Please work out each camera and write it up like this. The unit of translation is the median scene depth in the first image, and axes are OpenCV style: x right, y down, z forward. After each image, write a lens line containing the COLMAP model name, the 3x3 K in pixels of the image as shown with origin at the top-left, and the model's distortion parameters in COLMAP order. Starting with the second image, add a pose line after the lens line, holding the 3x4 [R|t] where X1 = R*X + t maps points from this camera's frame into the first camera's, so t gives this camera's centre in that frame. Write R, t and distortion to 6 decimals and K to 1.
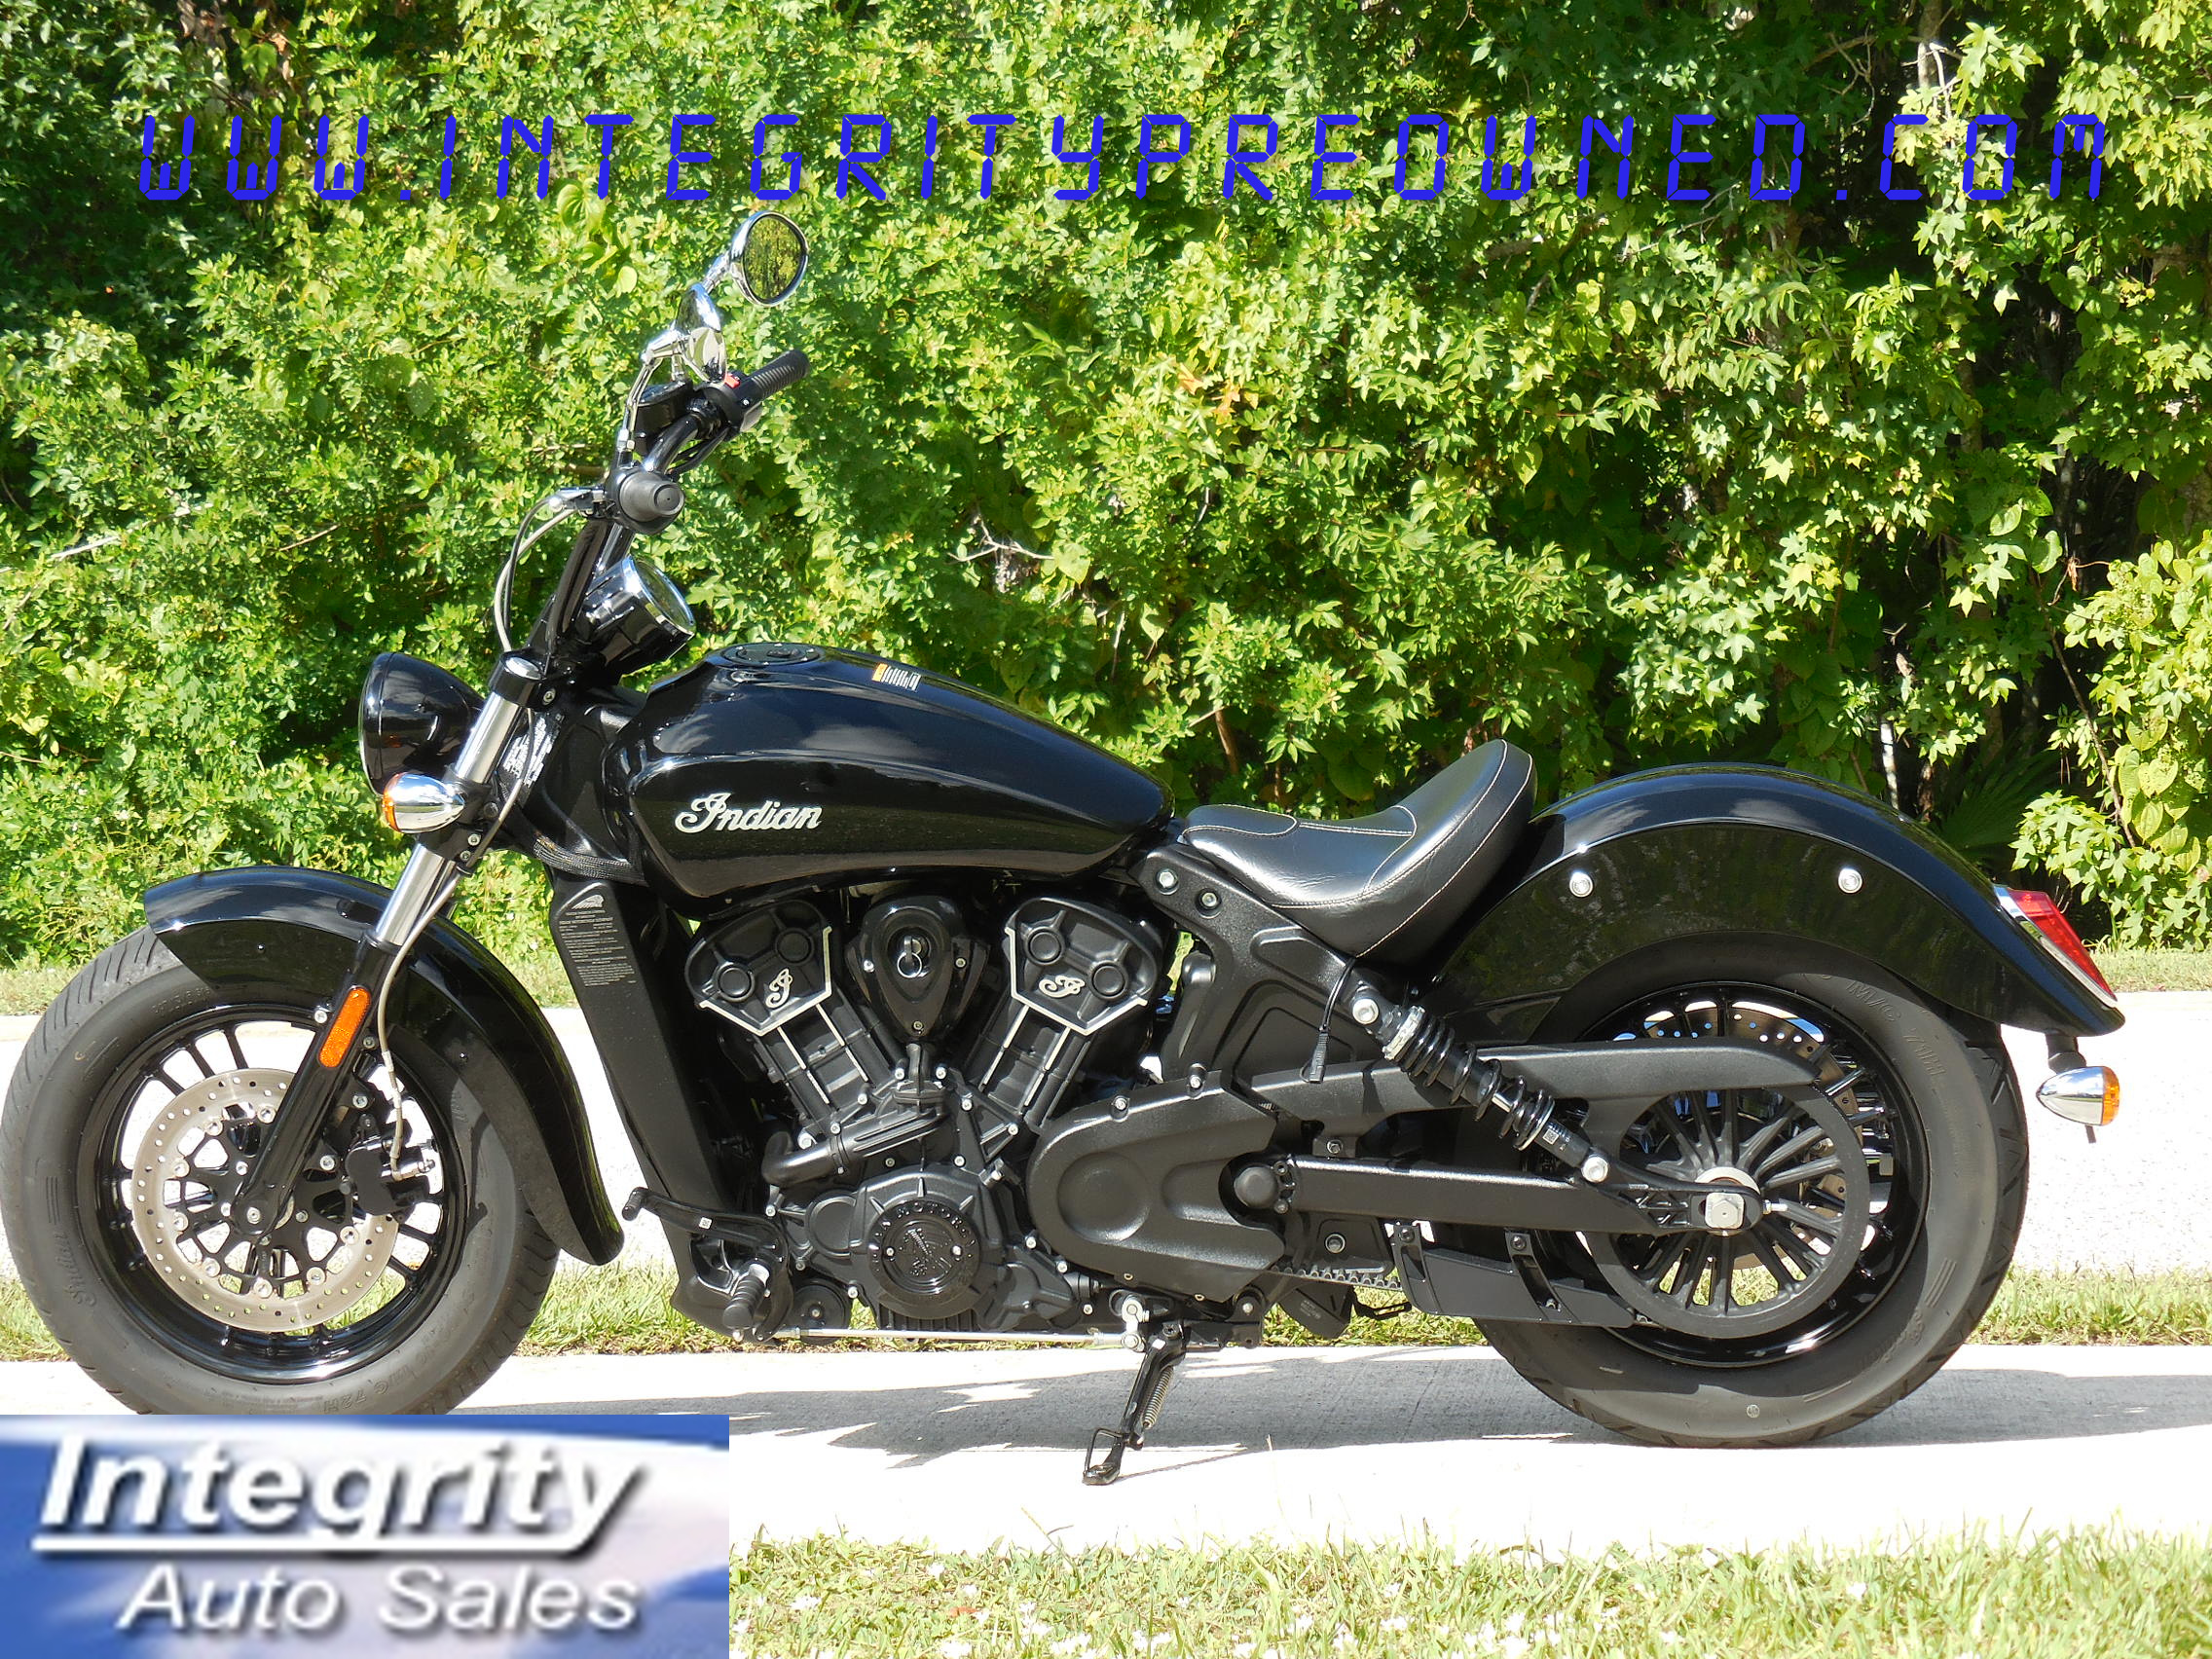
lens RADIAL K [[6991.1, 0, 888.4], [0, 6991.1, 833.5], [0, 0, 1]] dist [-0.089845, 2.011959]
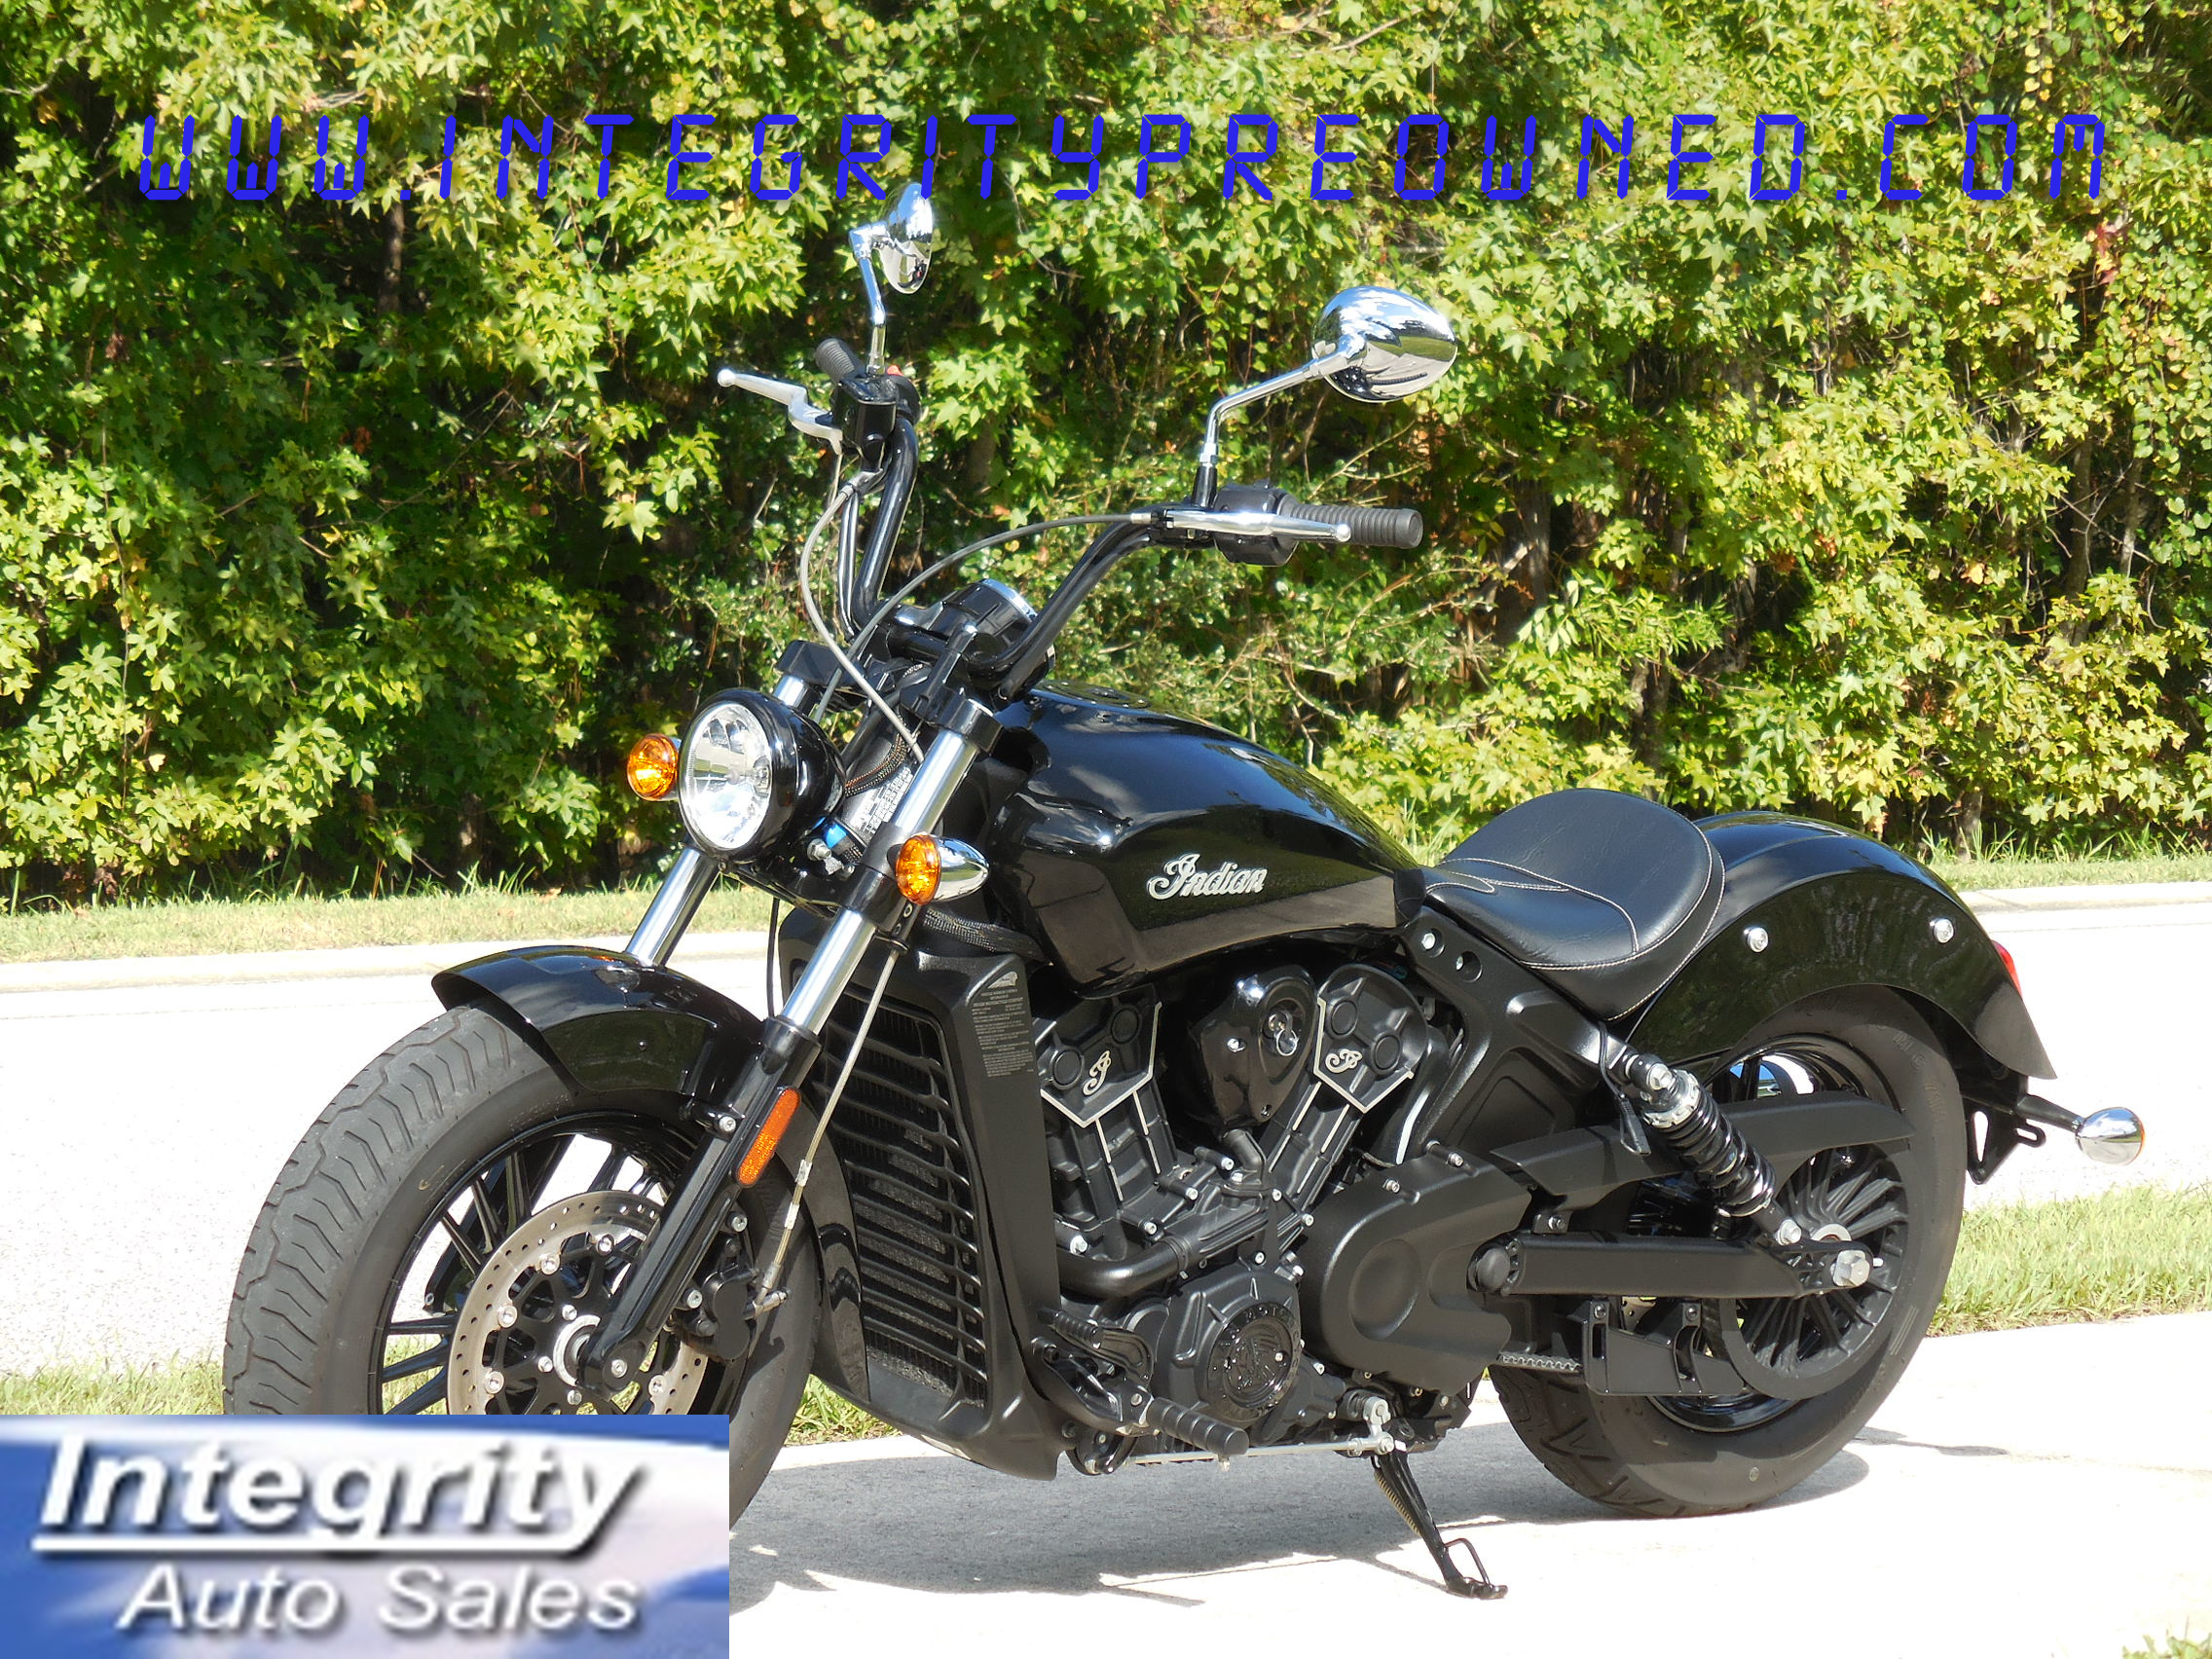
lens RADIAL K [[8158.2, 0, 1106.0], [0, 8158.2, 829.5], [0, 0, 1]] dist [0.112924, -2.137869]
pose [[0.642916, -0.008807, 0.765886, -0.786478], [0.005724, 0.999961, 0.006694, -0.015198], [-0.765915, 0.000080, 0.642942, 0.327197]]
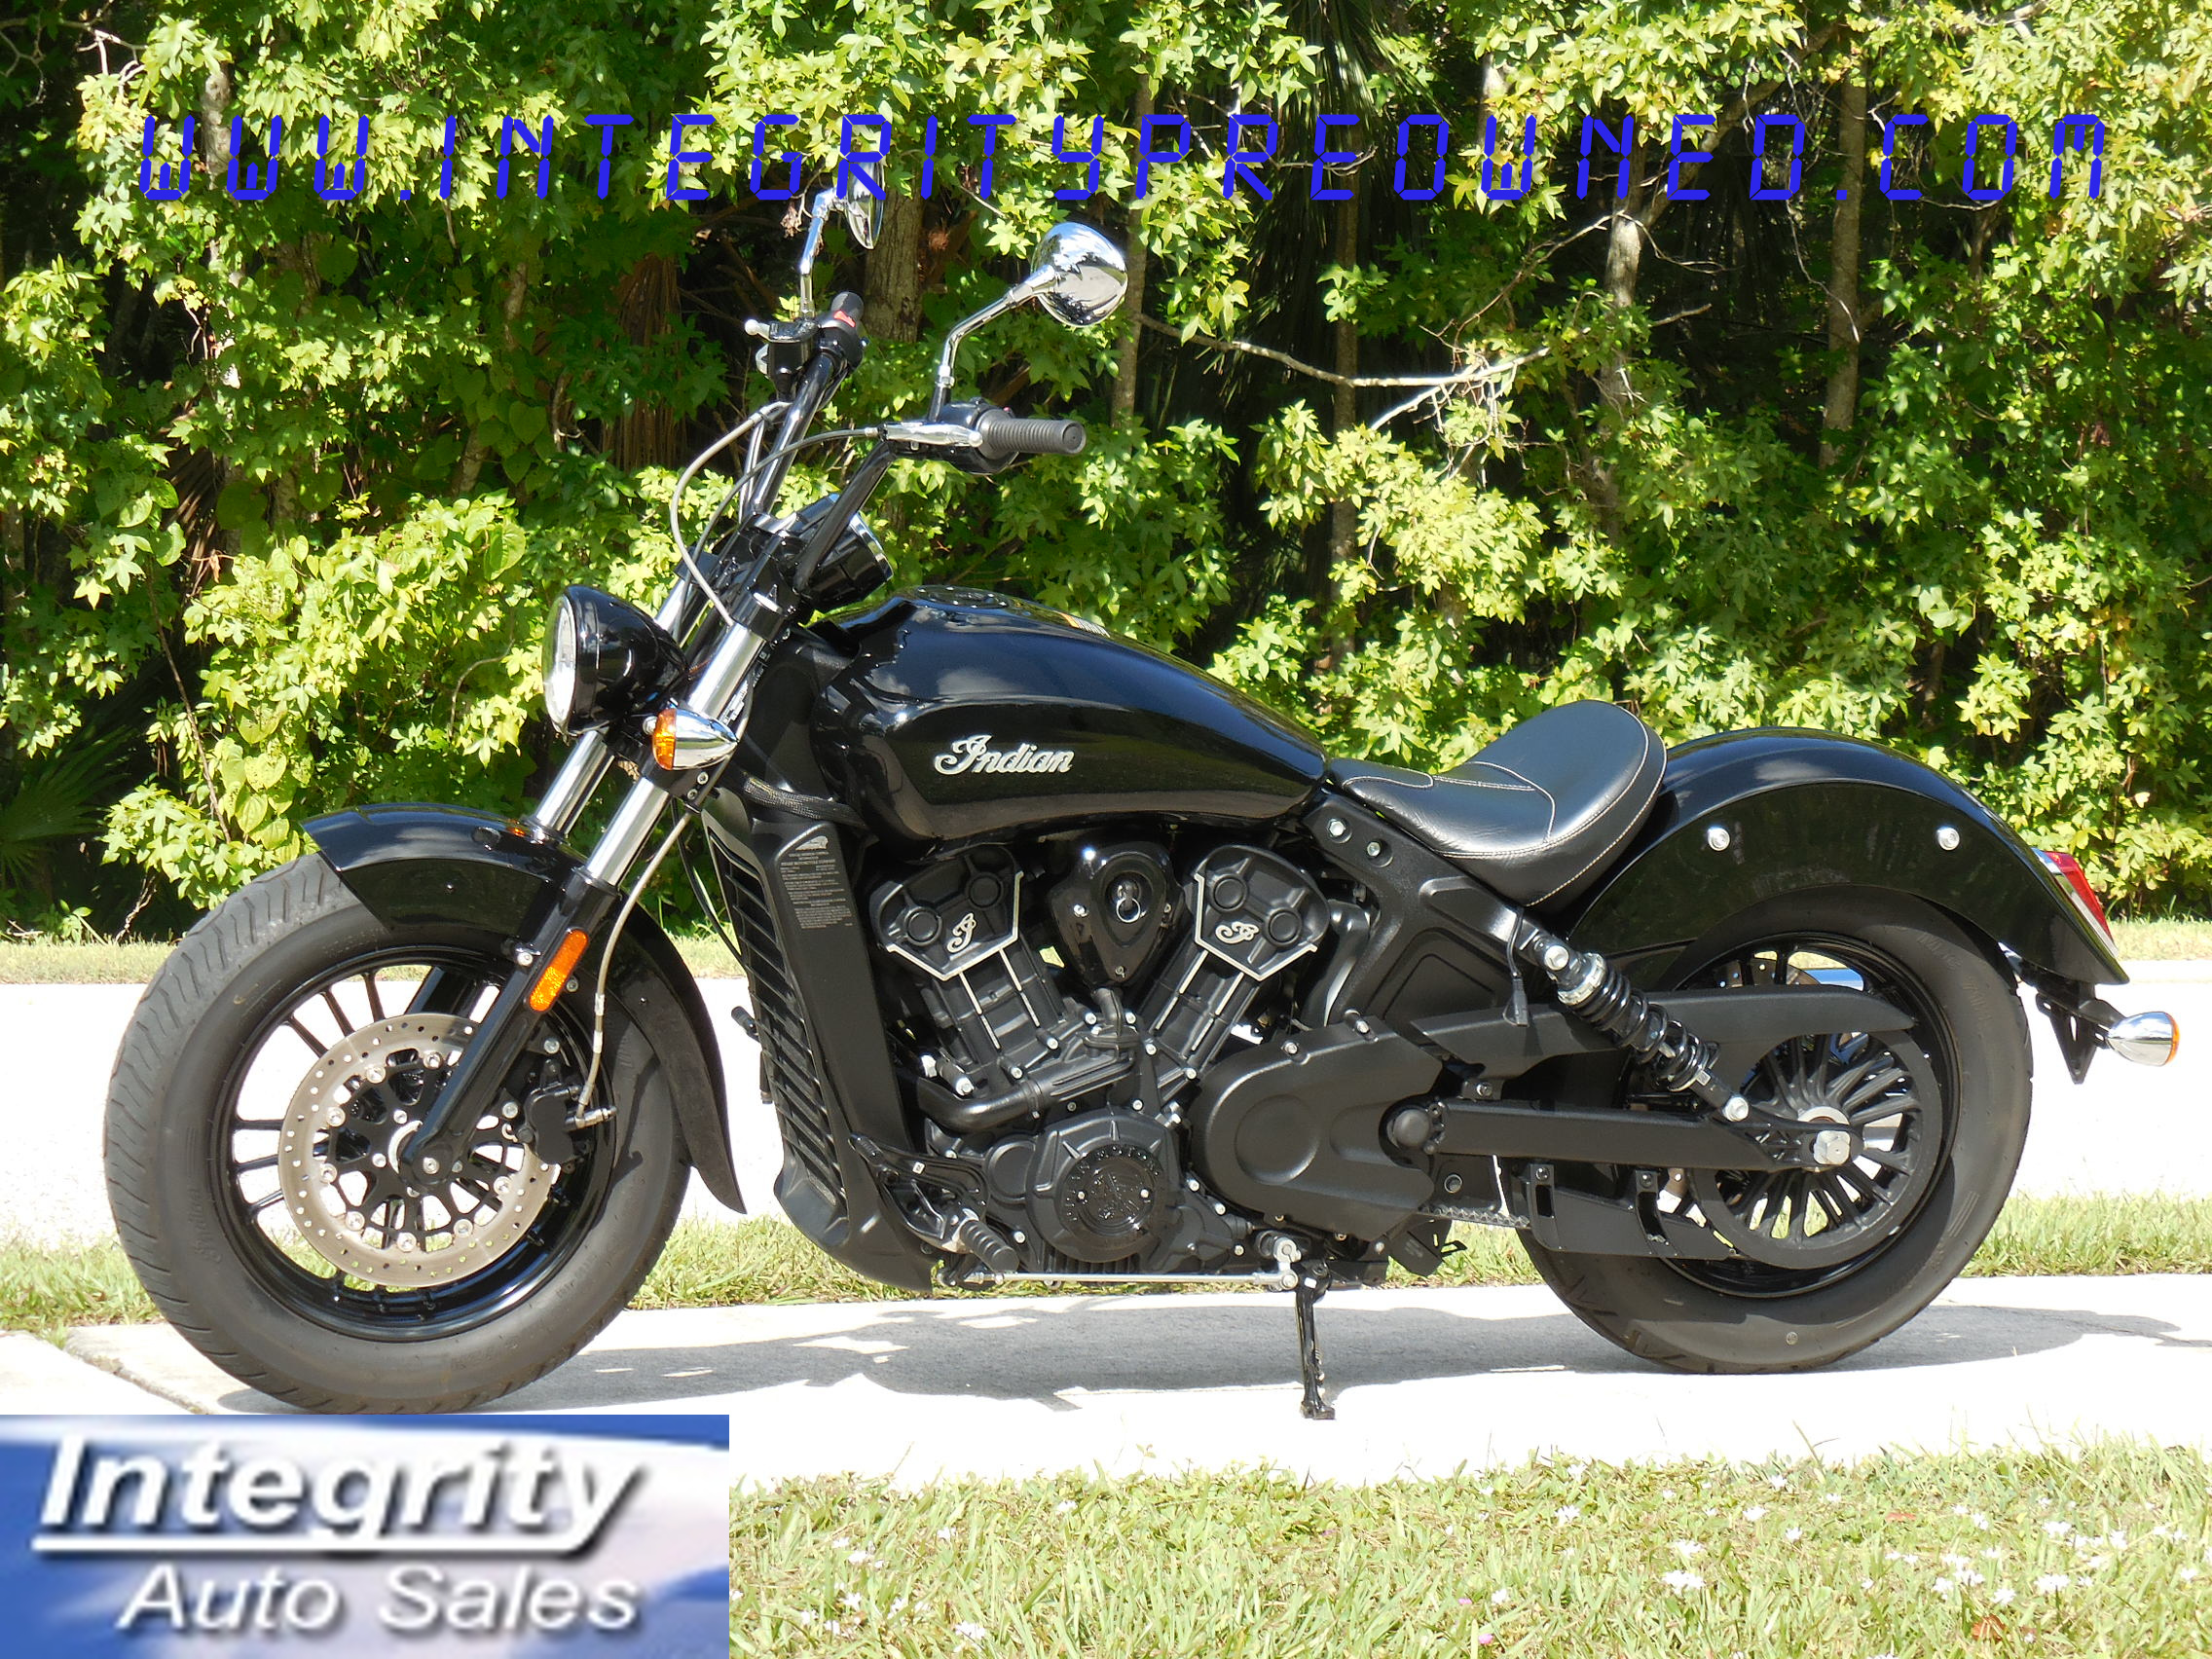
lens RADIAL K [[7163.5, 0, 1105.5], [0, 7163.5, 1095.8], [0, 0, 1]] dist [-0.161302, -3.989764]
pose [[0.893590, -0.002973, 0.448874, -0.445204], [-0.012361, 0.999436, 0.031225, 0.012886], [-0.448714, -0.033451, 0.893049, 0.075604]]
